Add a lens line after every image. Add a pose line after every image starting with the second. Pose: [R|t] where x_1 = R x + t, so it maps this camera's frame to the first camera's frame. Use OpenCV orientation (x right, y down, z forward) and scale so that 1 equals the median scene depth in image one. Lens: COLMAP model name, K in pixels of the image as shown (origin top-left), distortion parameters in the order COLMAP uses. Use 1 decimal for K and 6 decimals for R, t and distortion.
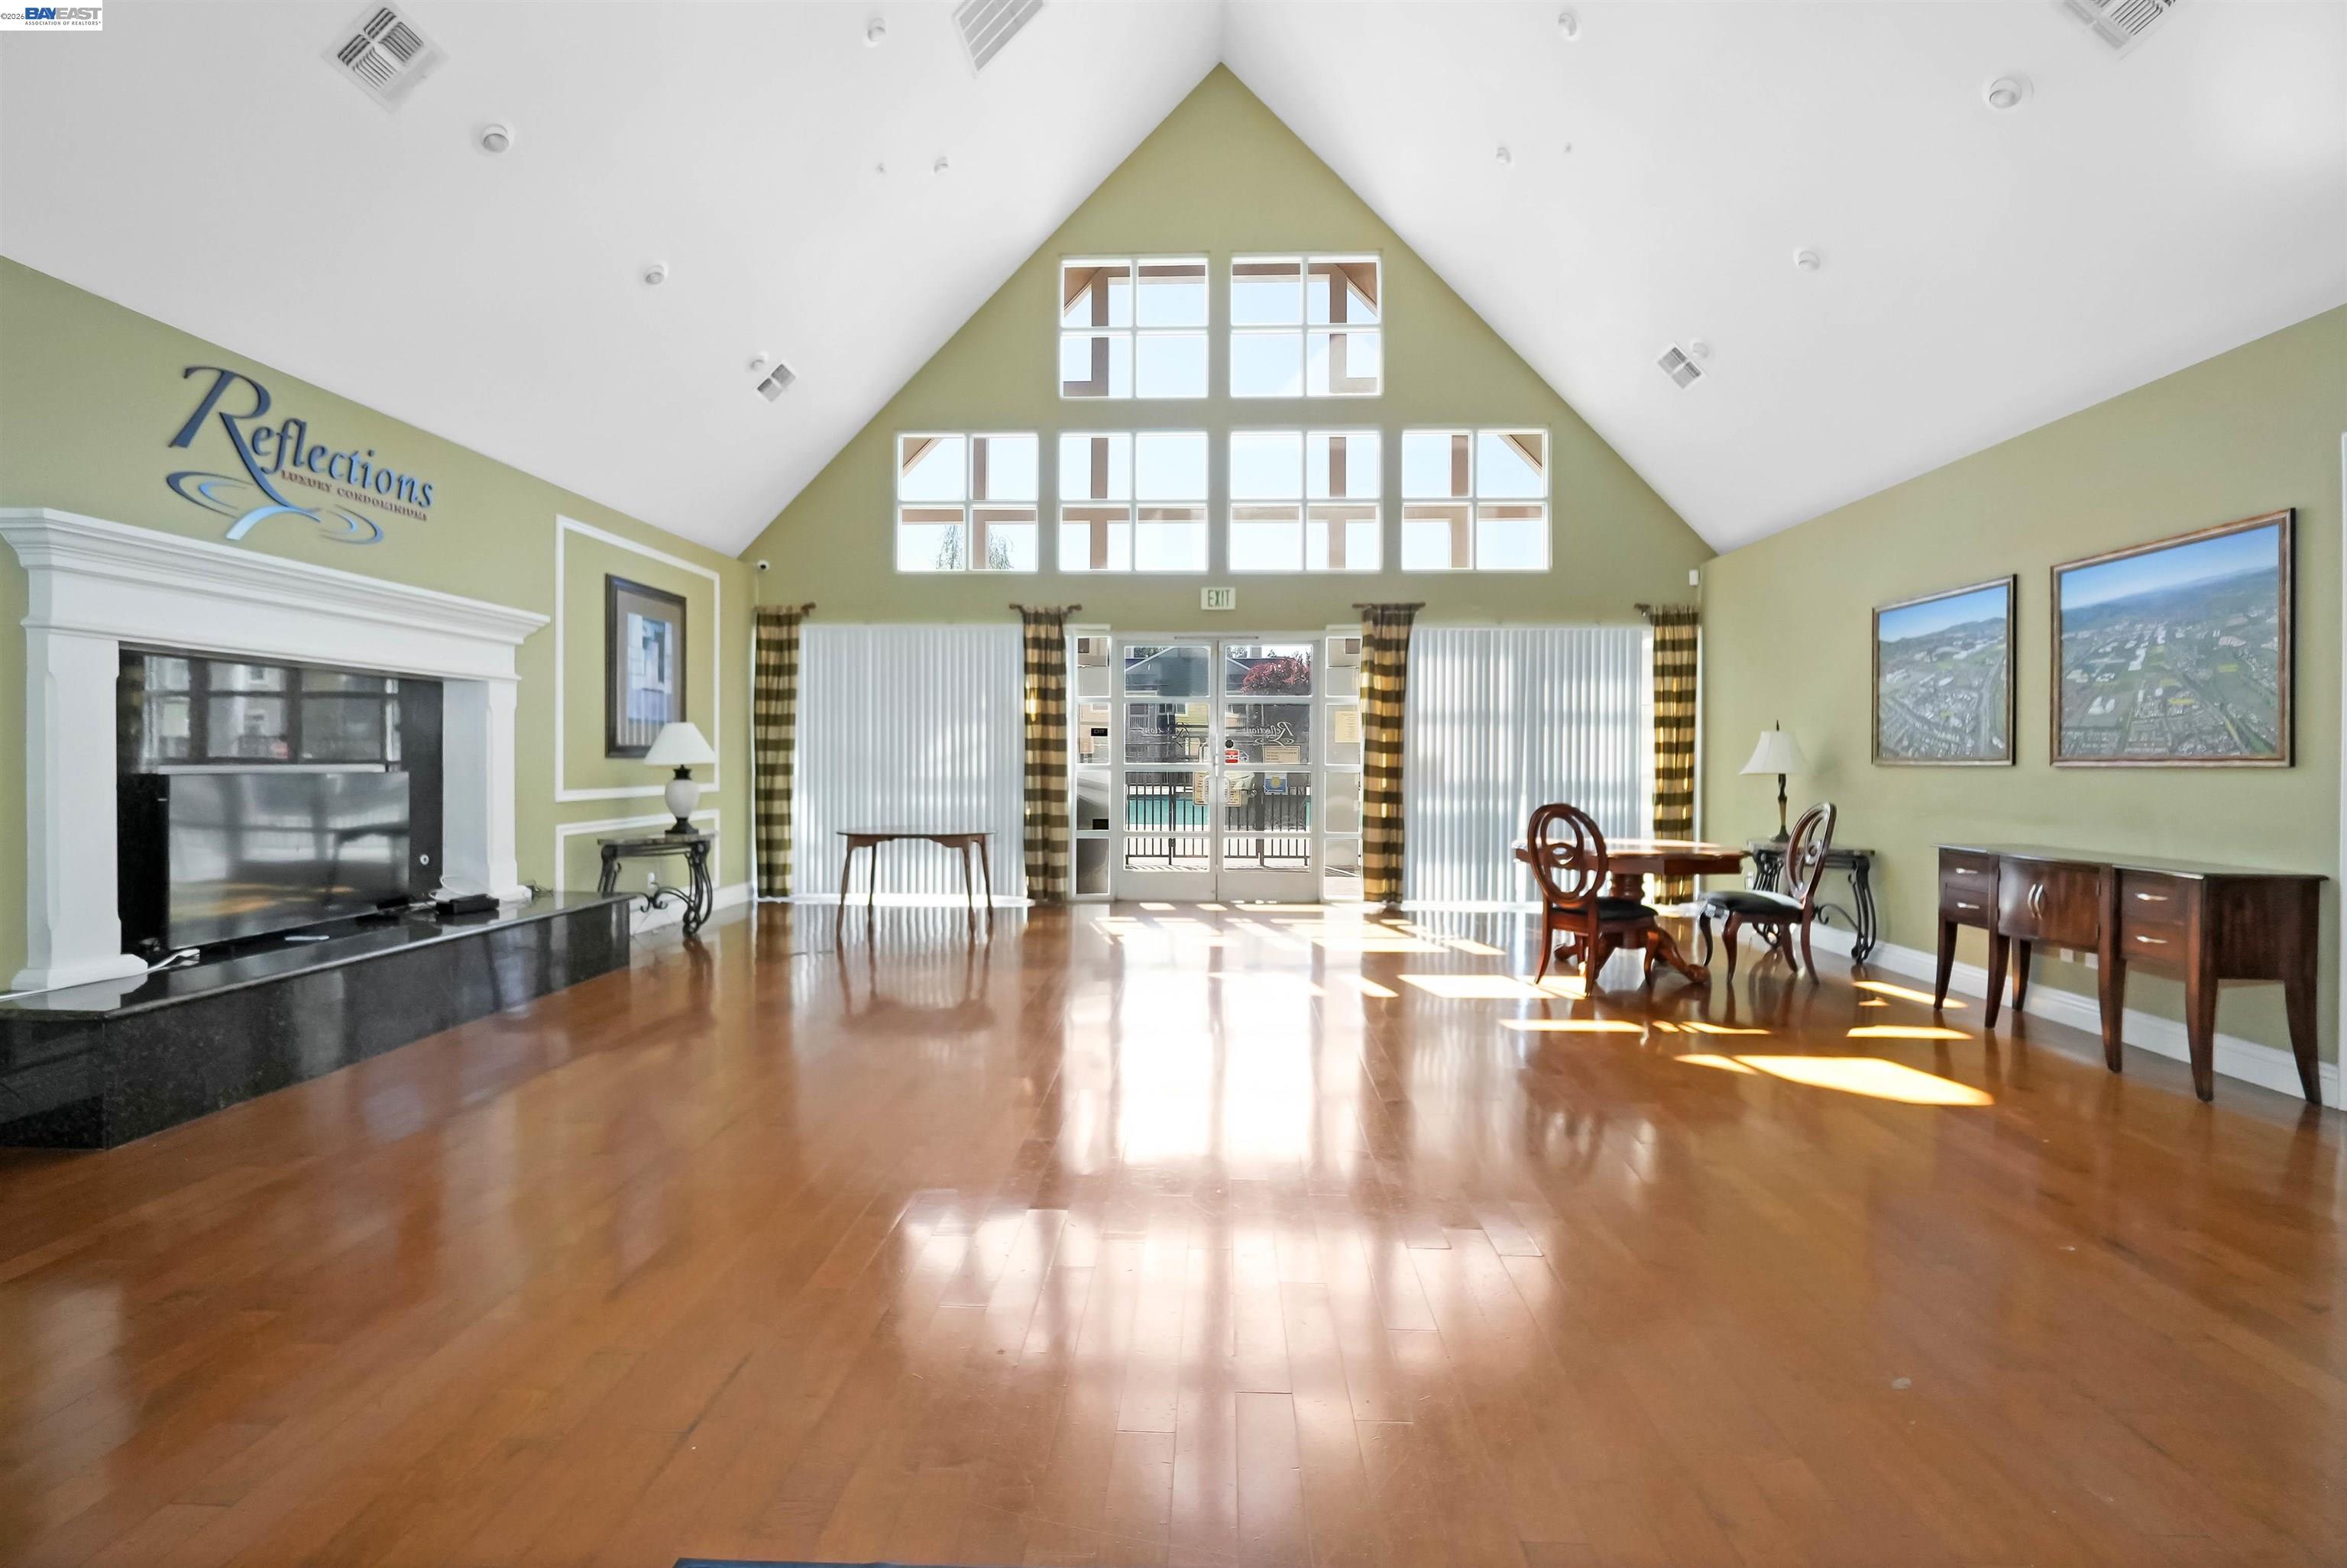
lens RADIAL K [[1023.3, 0, 1175.3], [0, 1023.3, 775.6], [0, 0, 1]] dist [-0.009341, 0.004535]
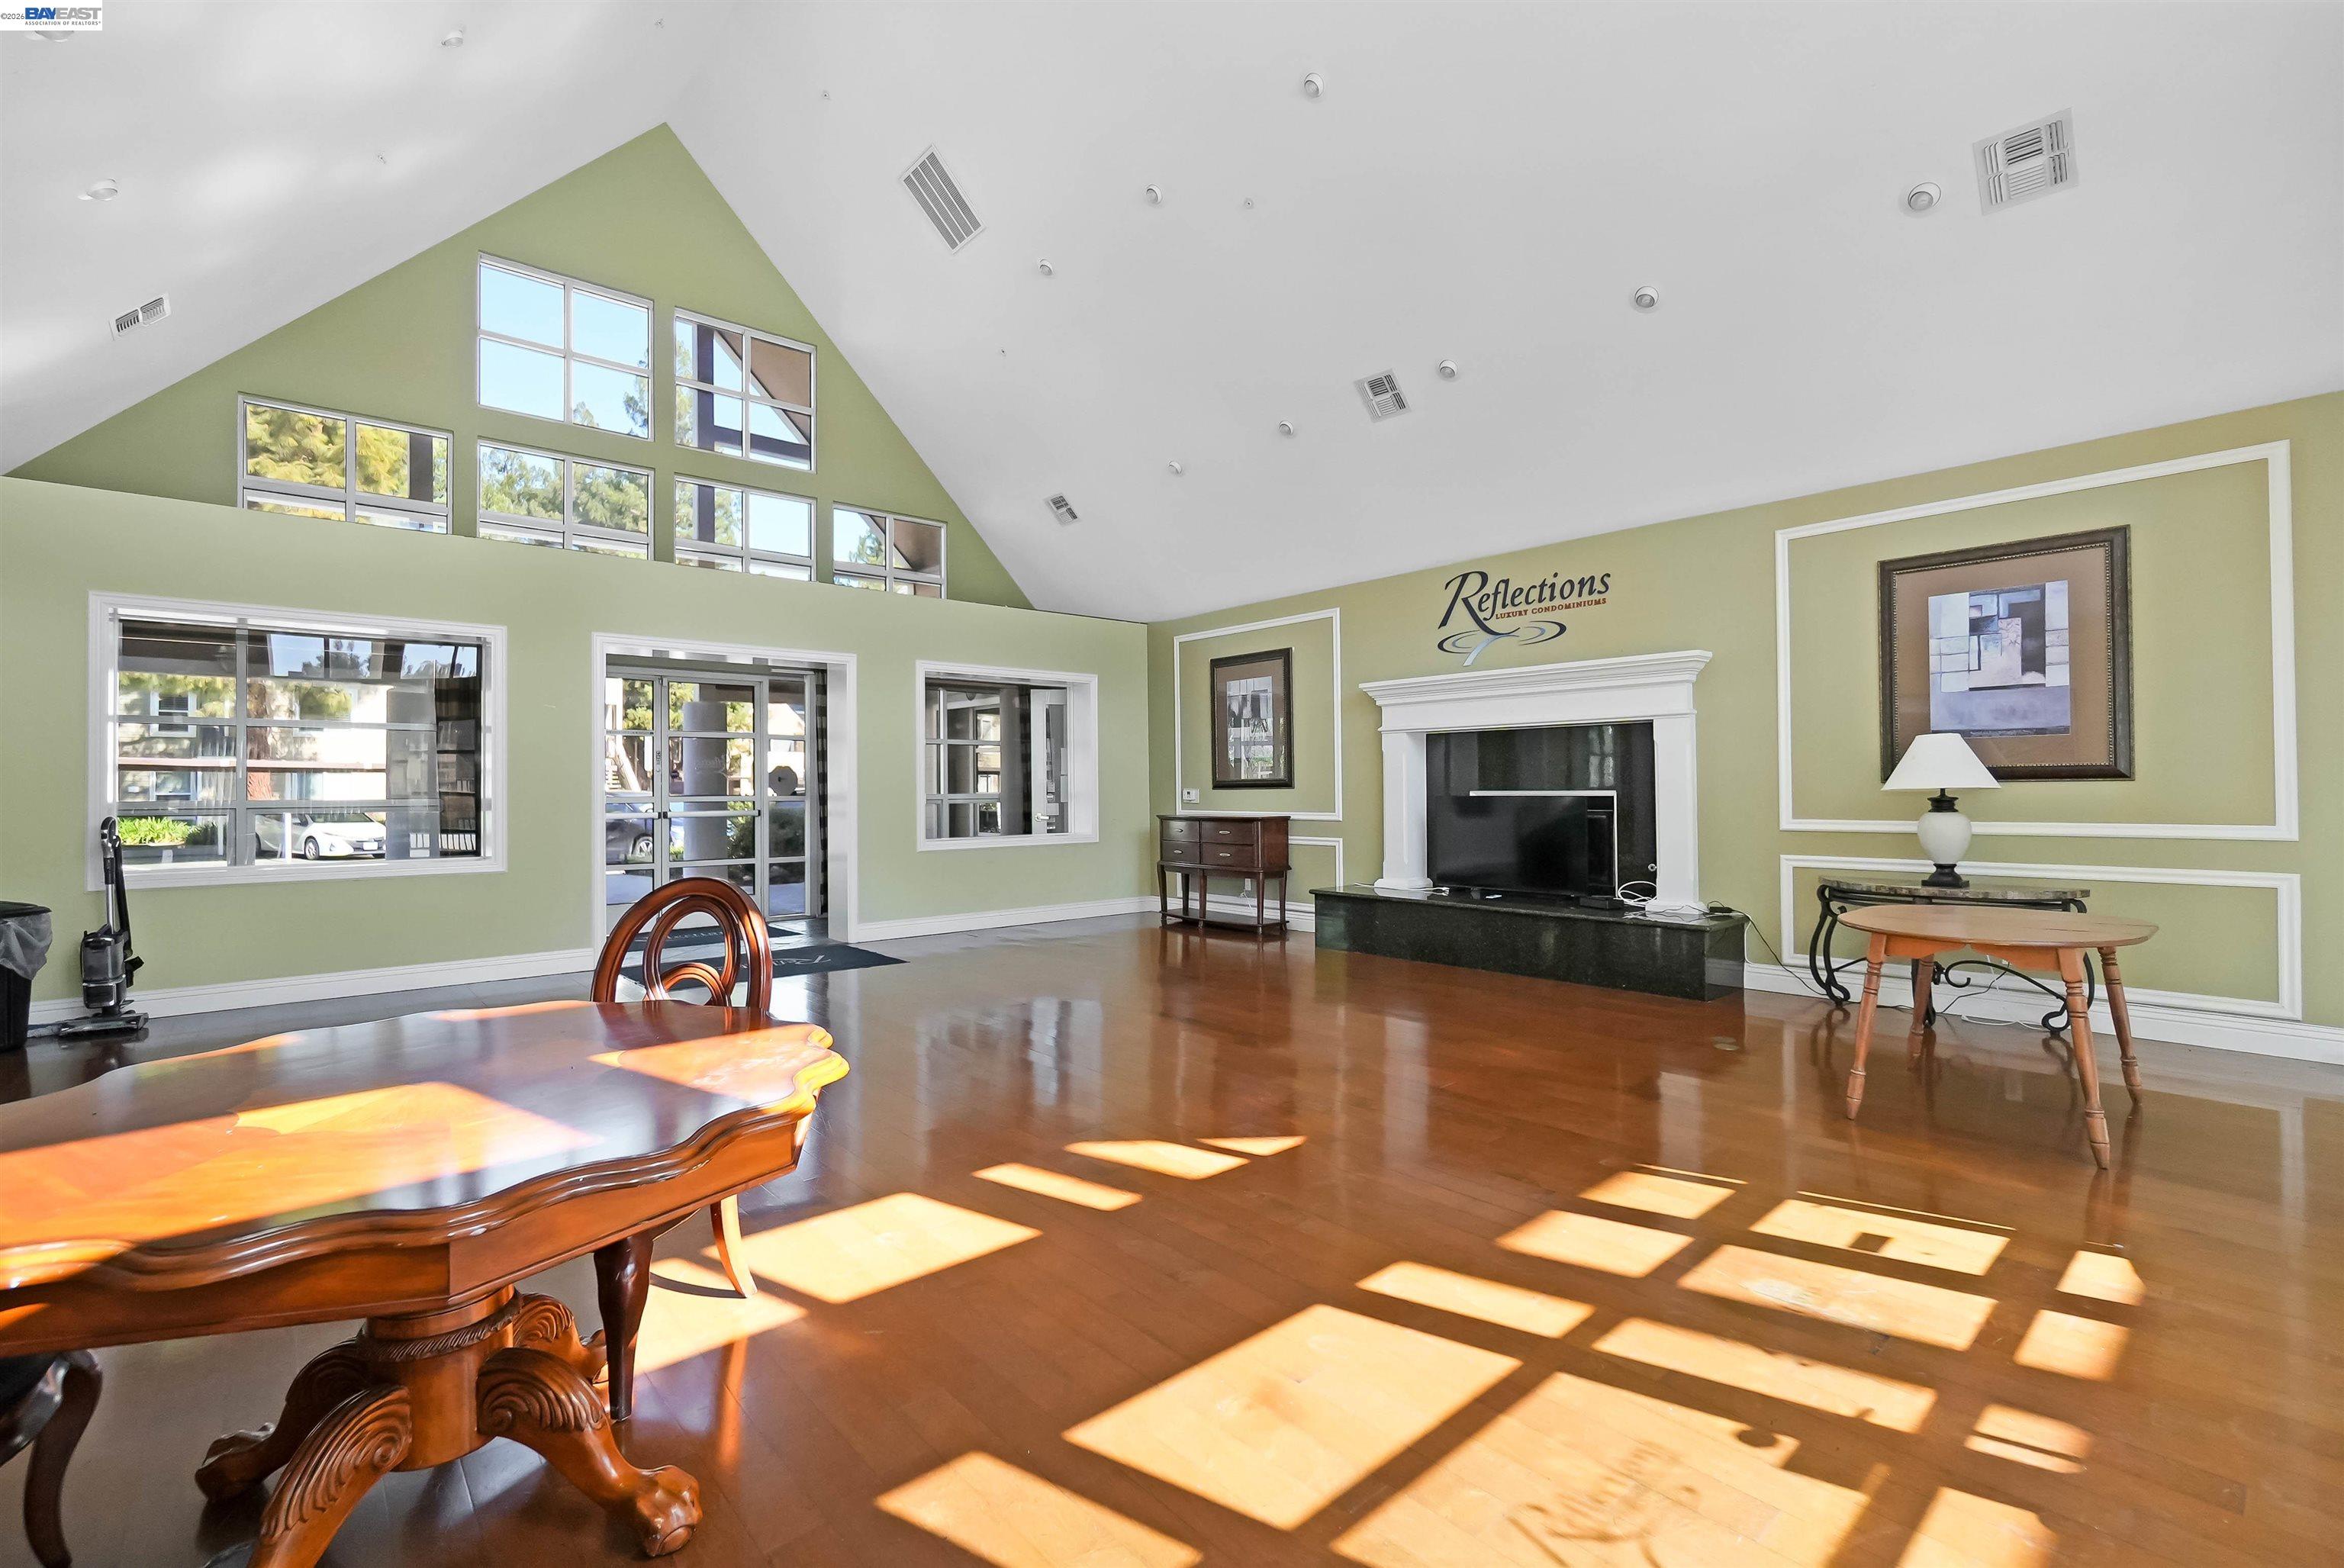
lens RADIAL K [[1022.2, 0, 1172.1], [0, 1022.2, 779.9], [0, 0, 1]] dist [-0.009341, 0.004535]
pose [[-0.717474, -0.009851, -0.696516, 0.598335], [-0.008820, 0.999948, -0.005057, -0.015272], [0.696529, 0.002516, -0.717524, 1.656466]]
